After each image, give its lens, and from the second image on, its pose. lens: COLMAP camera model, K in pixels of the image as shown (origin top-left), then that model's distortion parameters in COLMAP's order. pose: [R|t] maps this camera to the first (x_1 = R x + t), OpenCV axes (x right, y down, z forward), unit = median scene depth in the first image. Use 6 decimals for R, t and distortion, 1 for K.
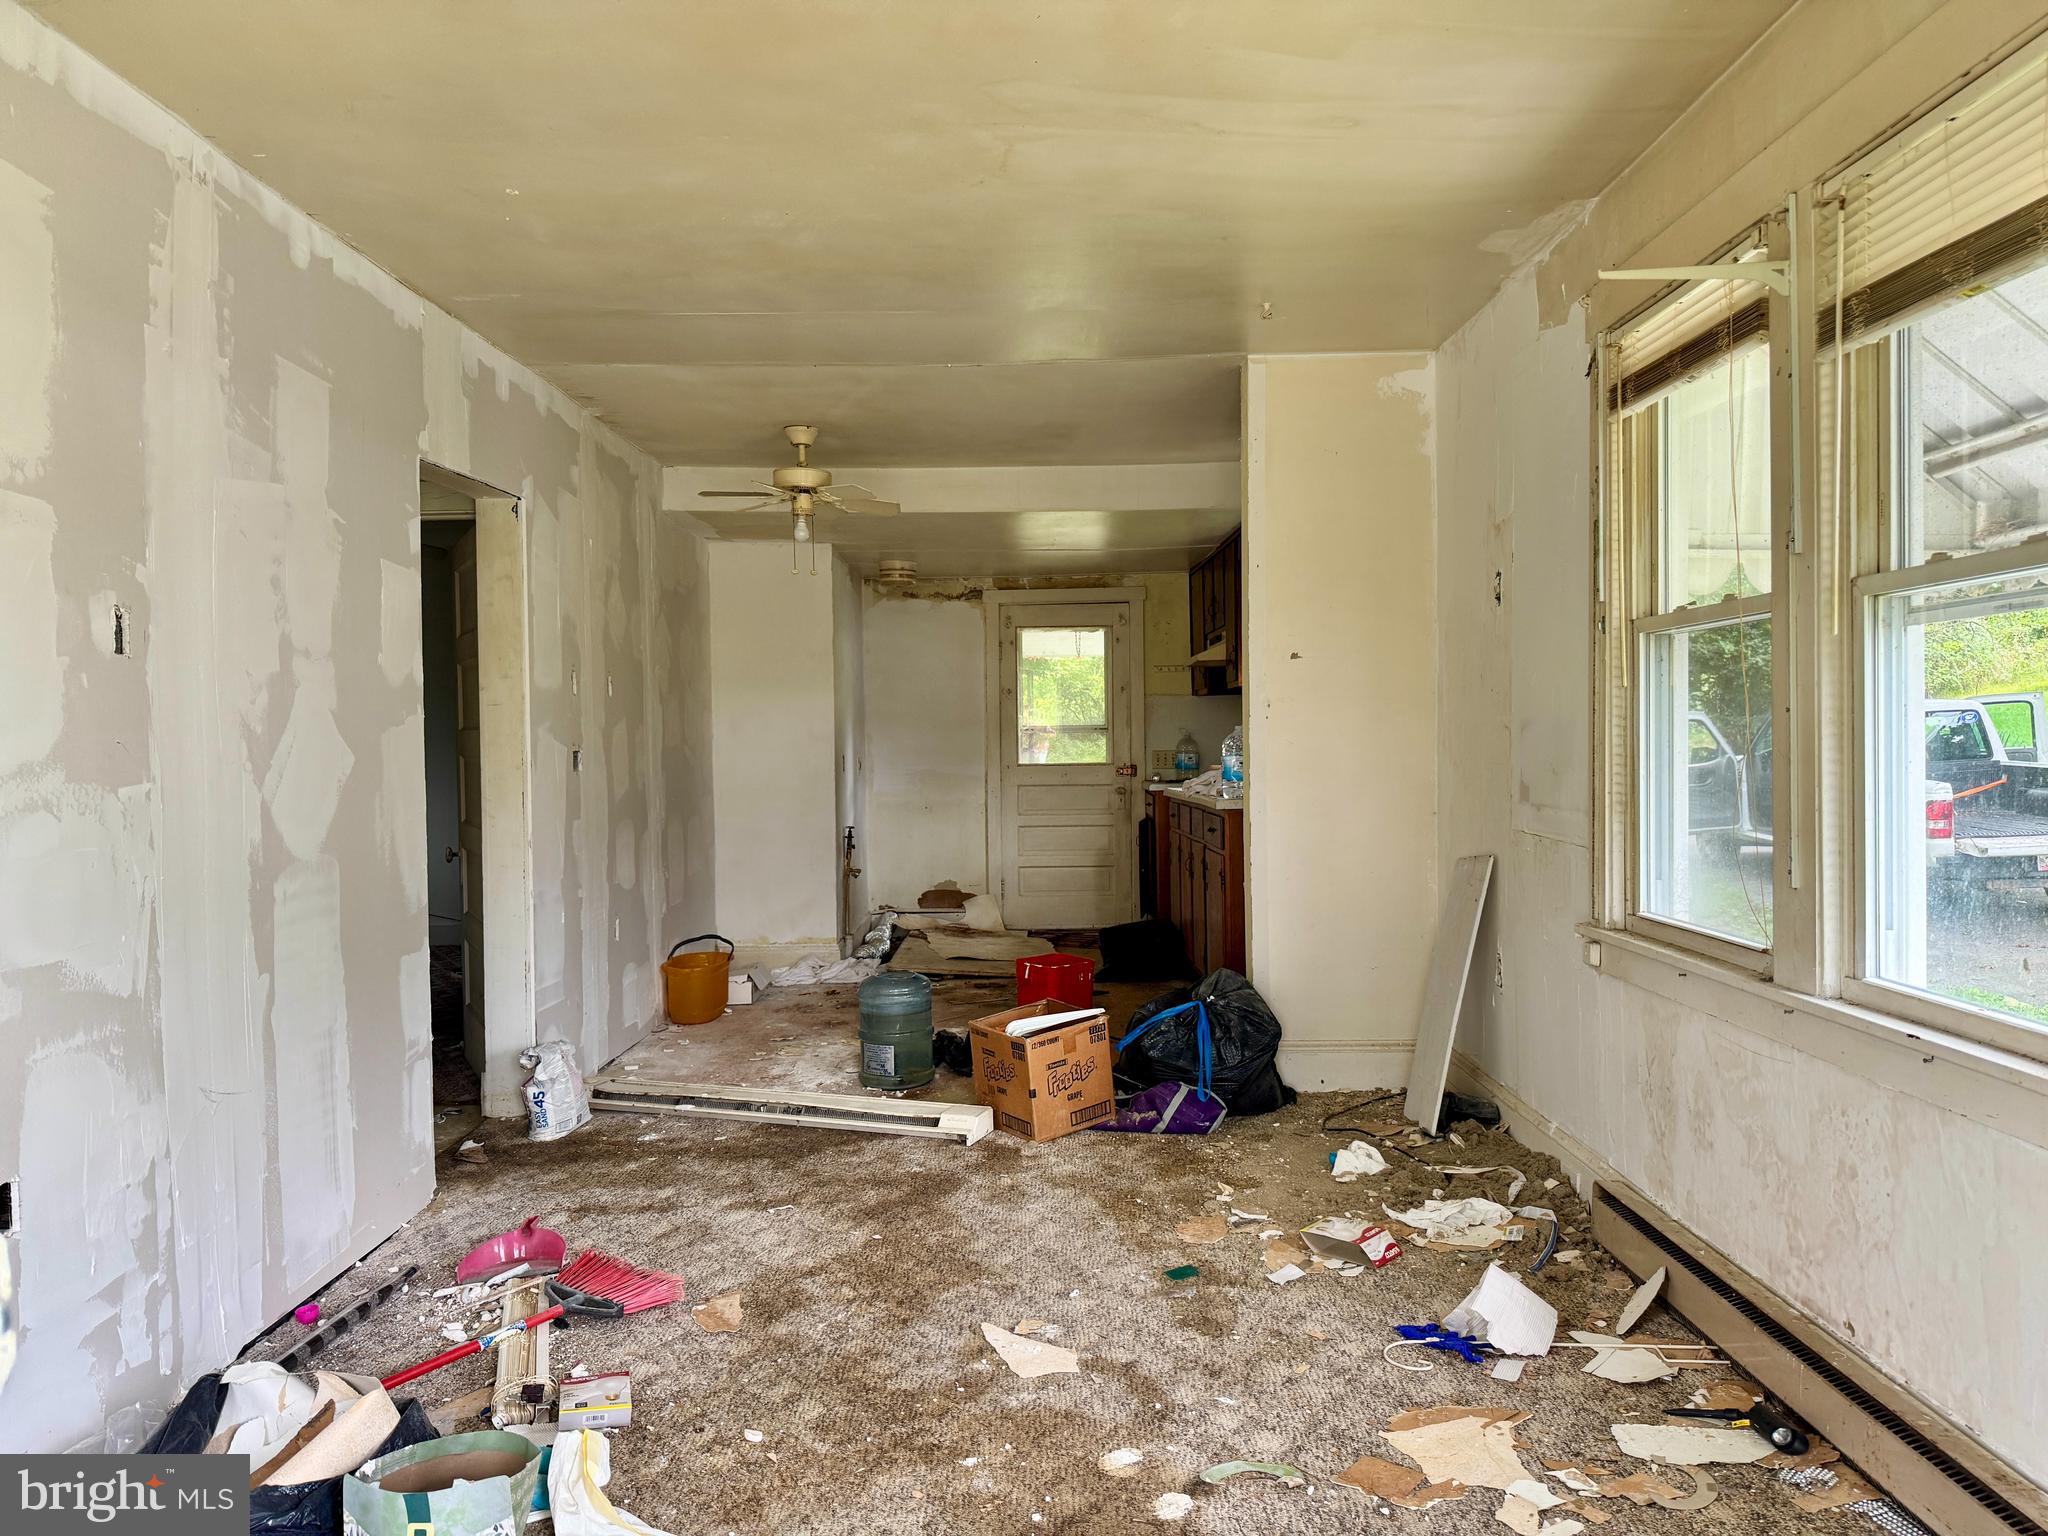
lens RADIAL K [[1429.4, 0, 1024.0], [0, 1429.4, 768.0], [0, 0, 1]] dist [0.006266, -0.037529]
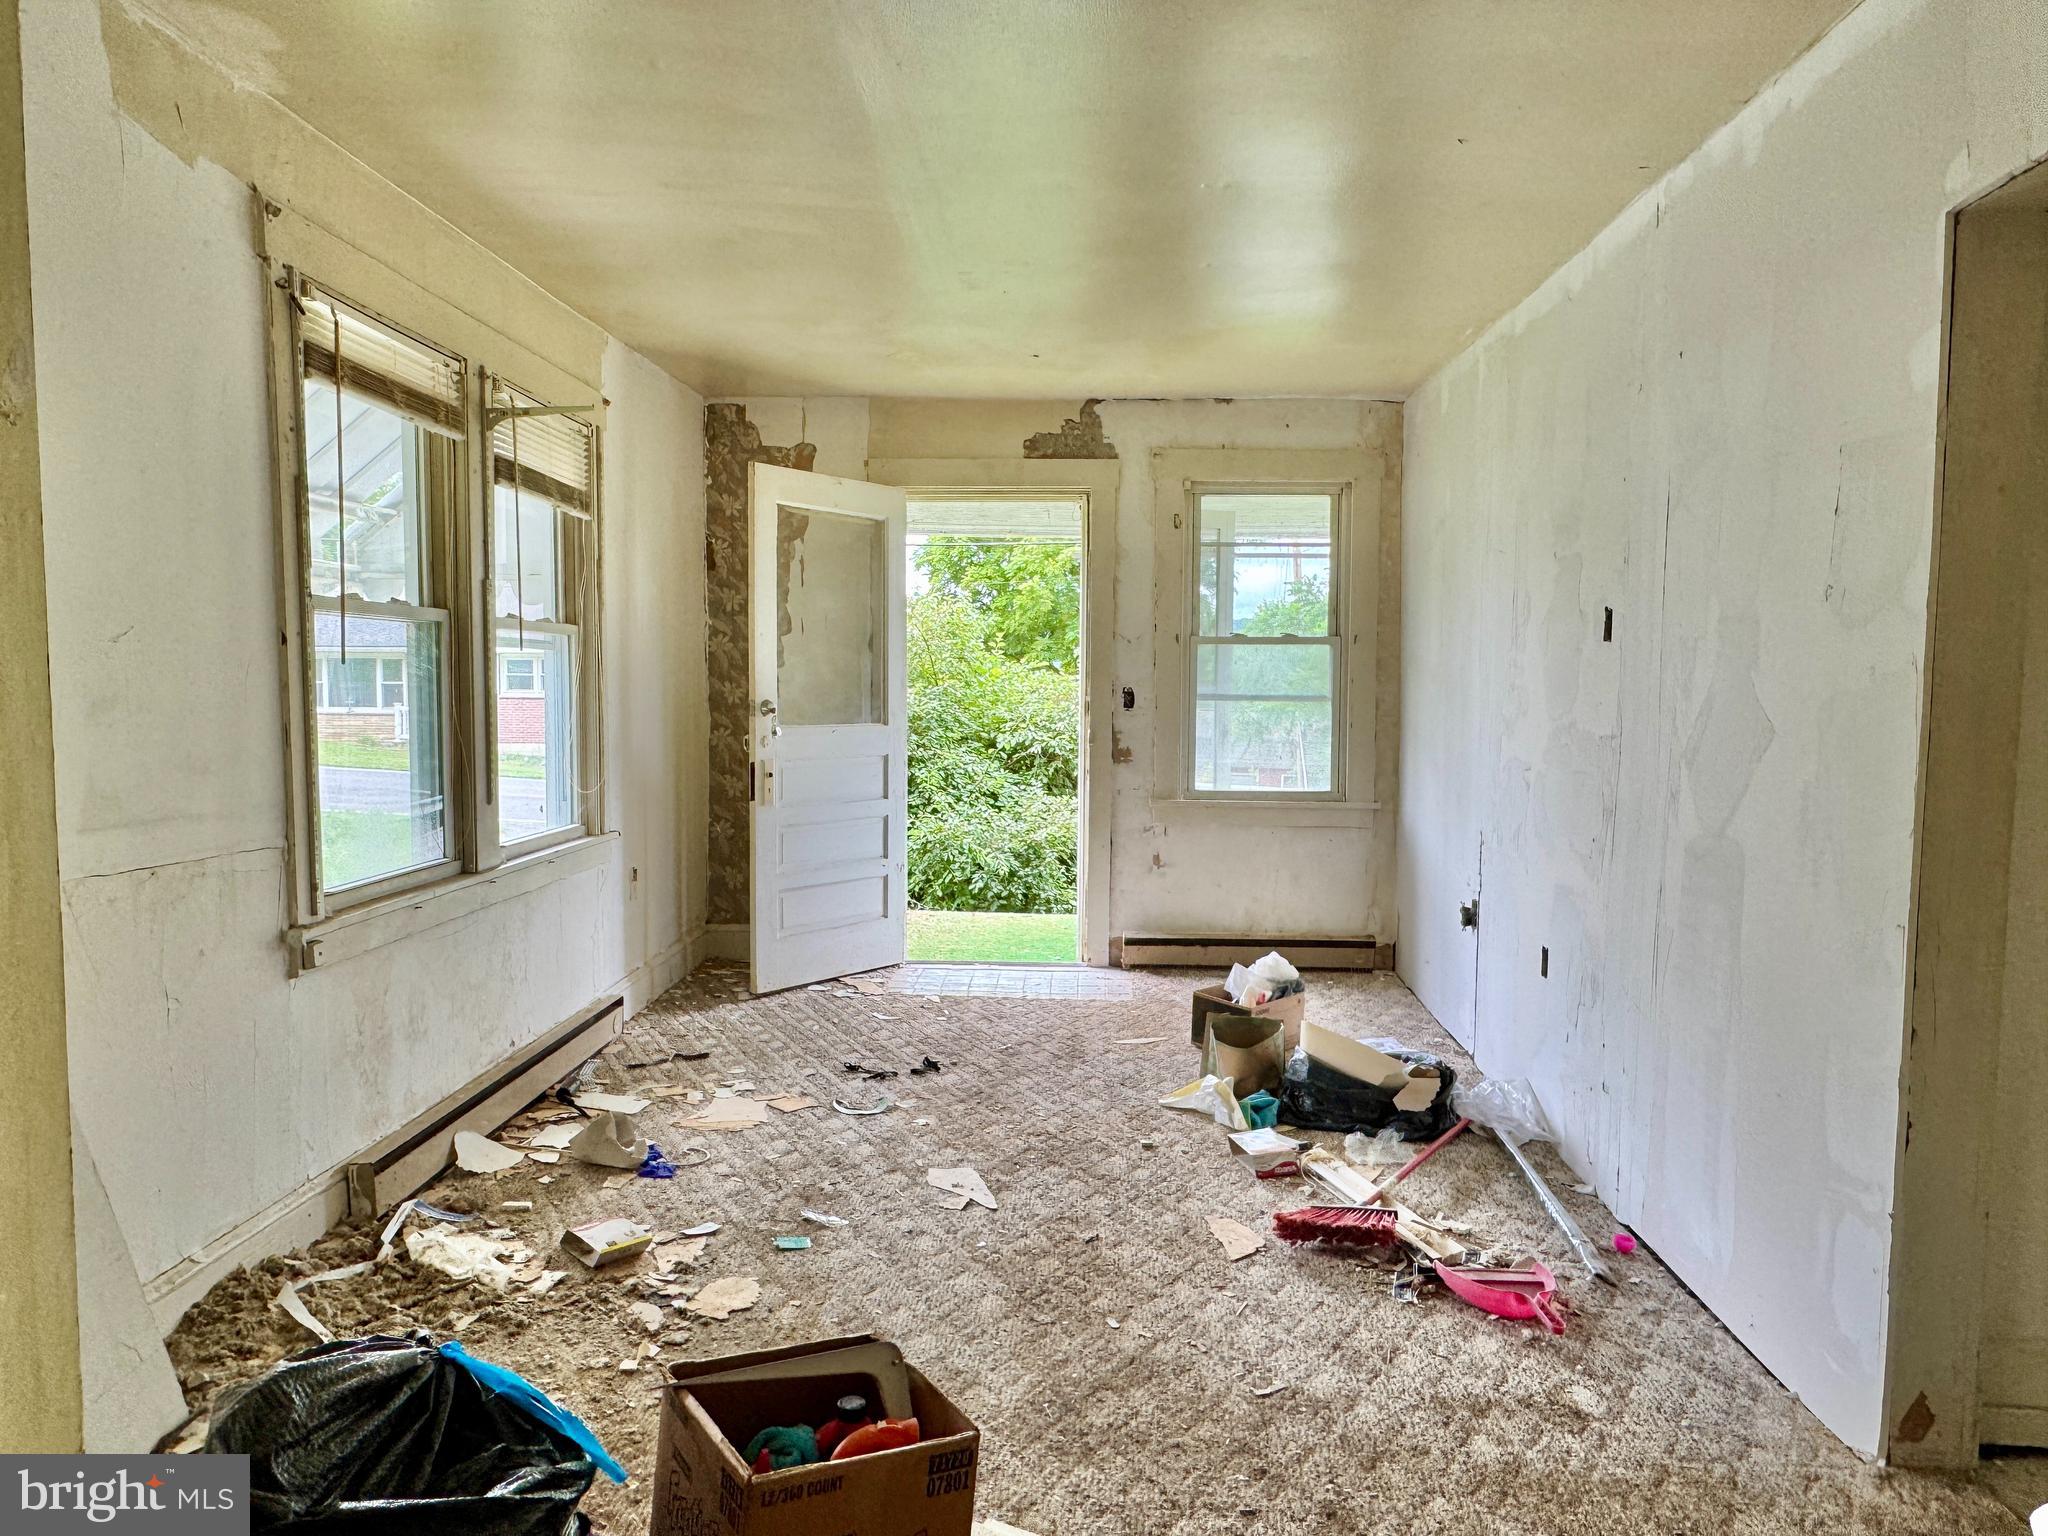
lens RADIAL K [[1319.0, 0, 1024.0], [0, 1319.0, 768.0], [0, 0, 1]] dist [-0.001852, -0.000439]
pose [[-0.998847, 0.005869, 0.047649, -0.086058], [0.009758, 0.996602, 0.081784, -0.049042], [-0.047007, 0.082155, -0.995510, 1.669205]]
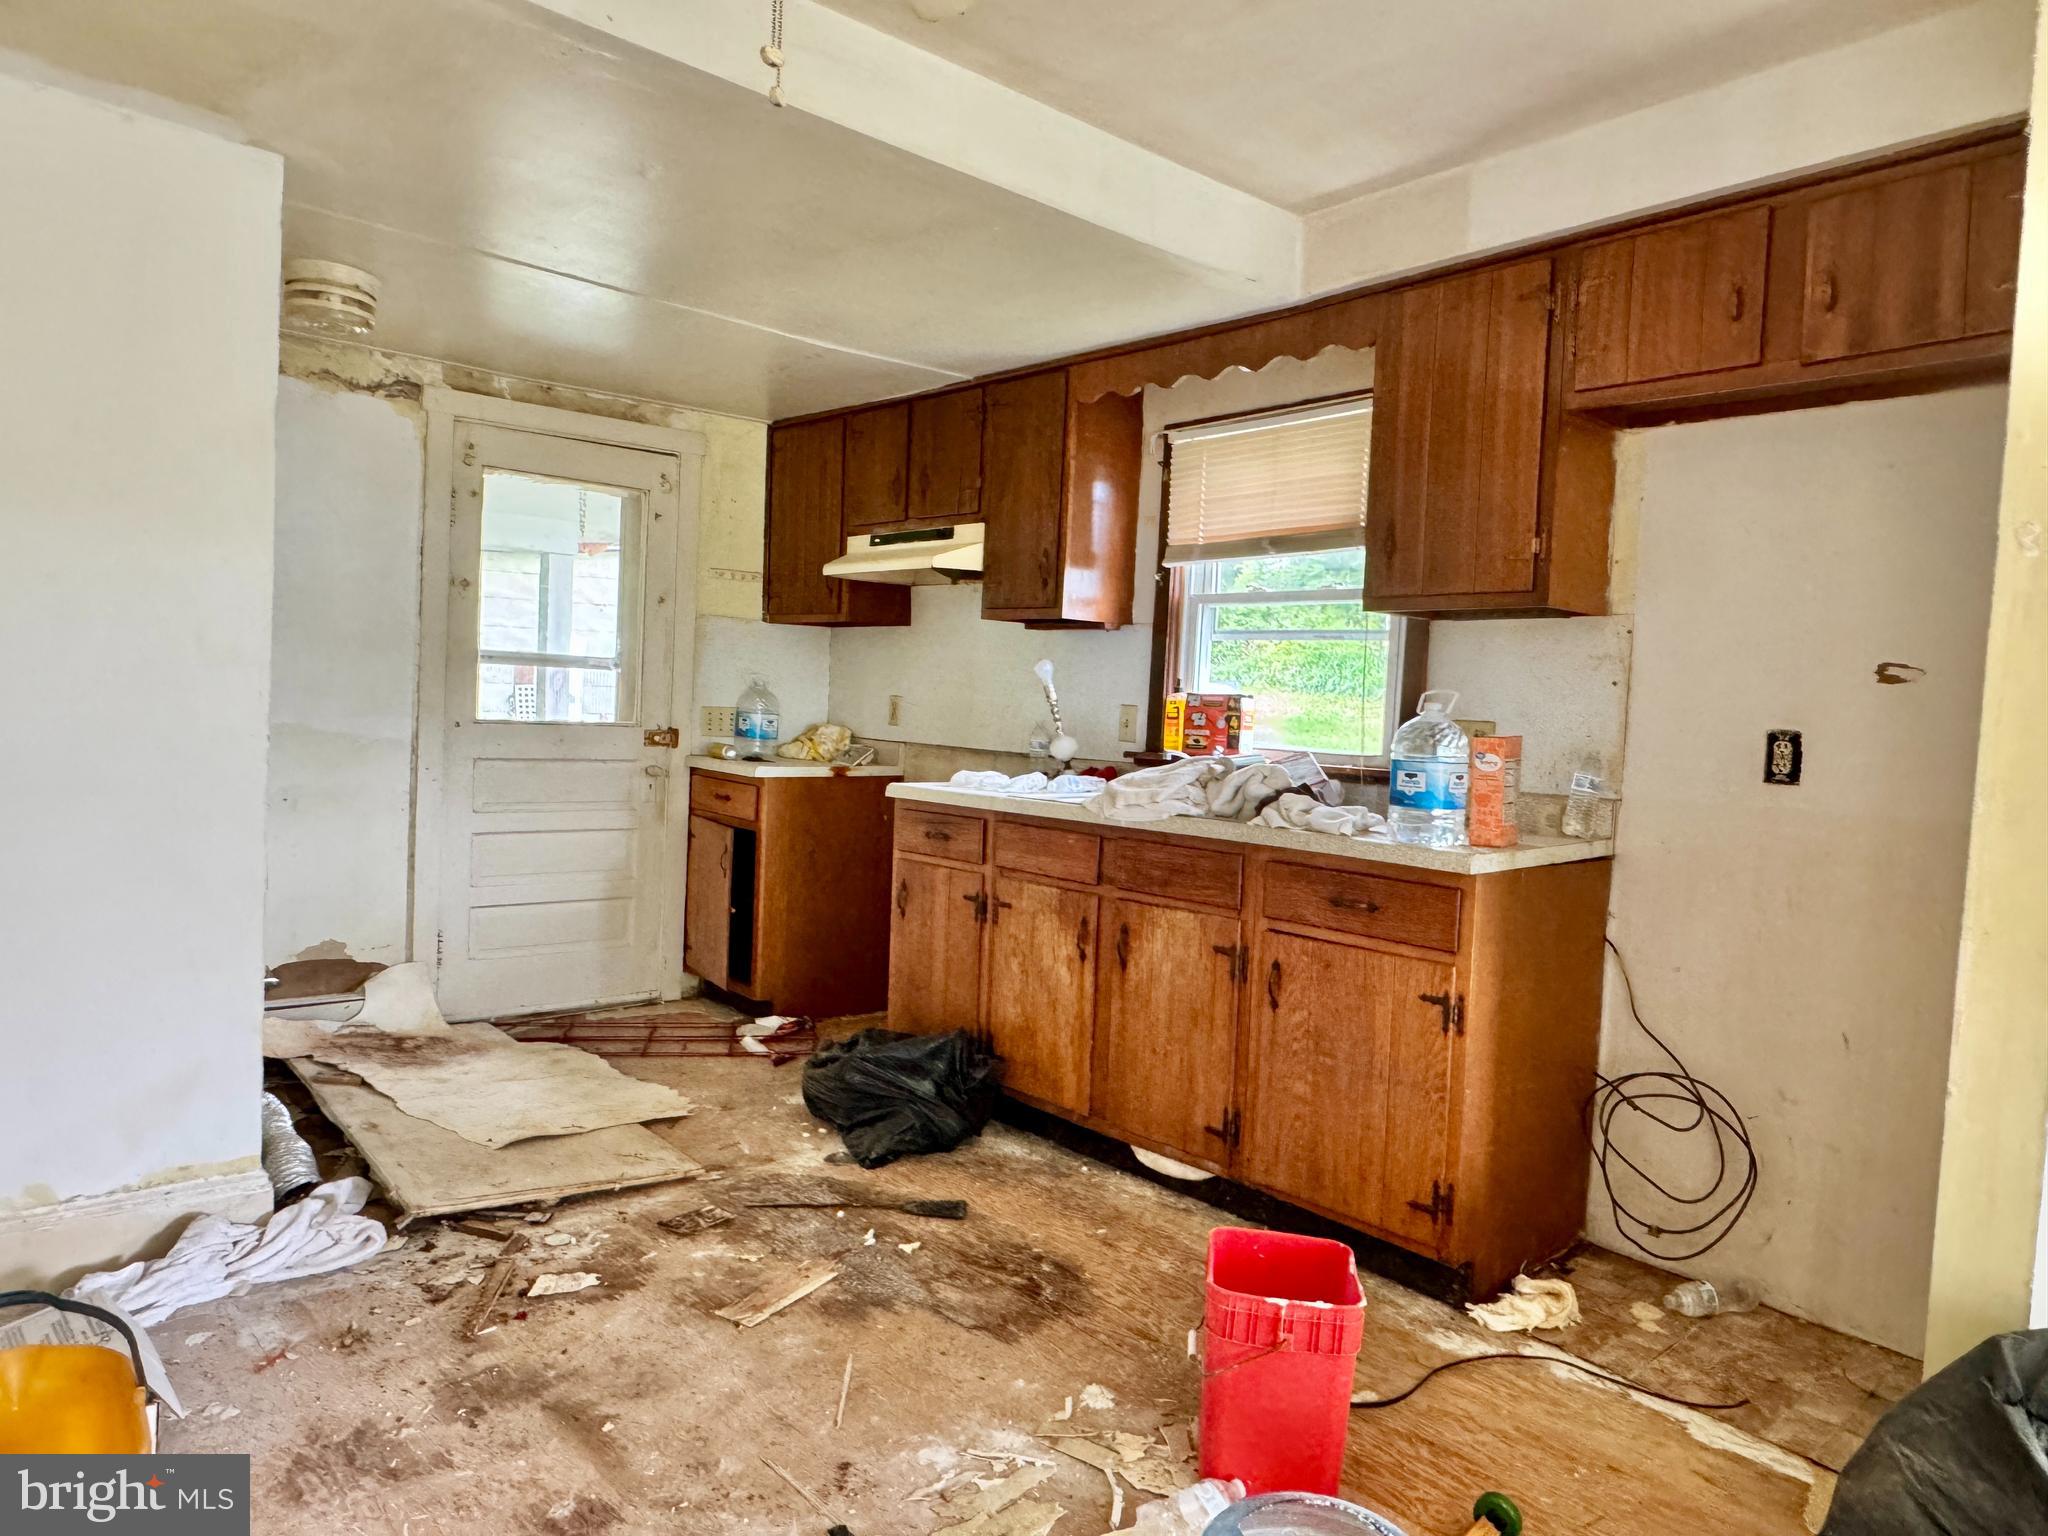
lens RADIAL K [[1319.0, 0, 1024.0], [0, 1319.0, 768.0], [0, 0, 1]] dist [-0.001852, -0.000439]
pose [[0.752215, 0.015120, 0.658744, -0.178618], [-0.046112, 0.998494, 0.029737, -0.008796], [-0.657302, -0.052744, 0.751779, 0.485441]]
